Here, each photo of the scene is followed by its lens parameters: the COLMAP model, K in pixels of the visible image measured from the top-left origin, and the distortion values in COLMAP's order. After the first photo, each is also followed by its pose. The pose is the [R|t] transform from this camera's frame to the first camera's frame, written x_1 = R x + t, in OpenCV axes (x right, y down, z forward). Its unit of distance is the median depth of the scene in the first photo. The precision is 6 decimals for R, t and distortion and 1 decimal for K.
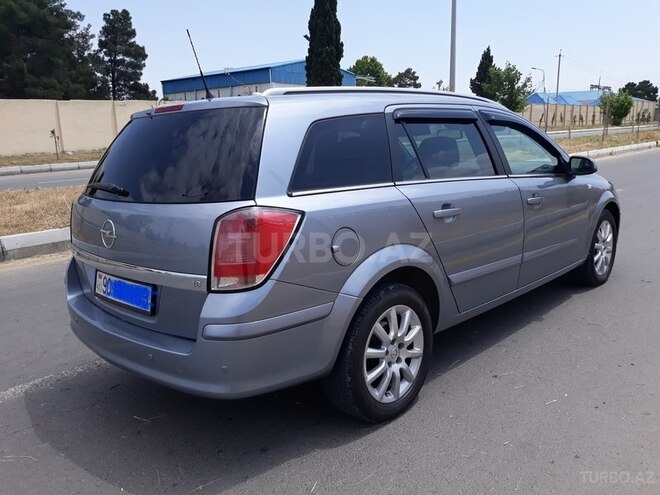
lens RADIAL K [[567.1, 0, 330.0], [0, 567.1, 247.5], [0, 0, 1]] dist [-0.015372, -0.013758]
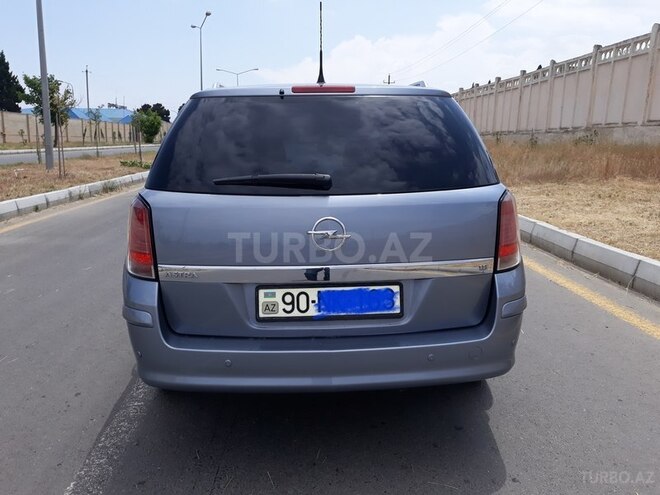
lens RADIAL K [[567.1, 0, 330.0], [0, 567.1, 247.5], [0, 0, 1]] dist [-0.015372, -0.013758]
pose [[0.657069, -0.095778, 0.747721, -0.092912], [0.118976, 0.992640, 0.022599, -0.002088], [-0.744382, 0.074112, 0.663628, 0.042200]]
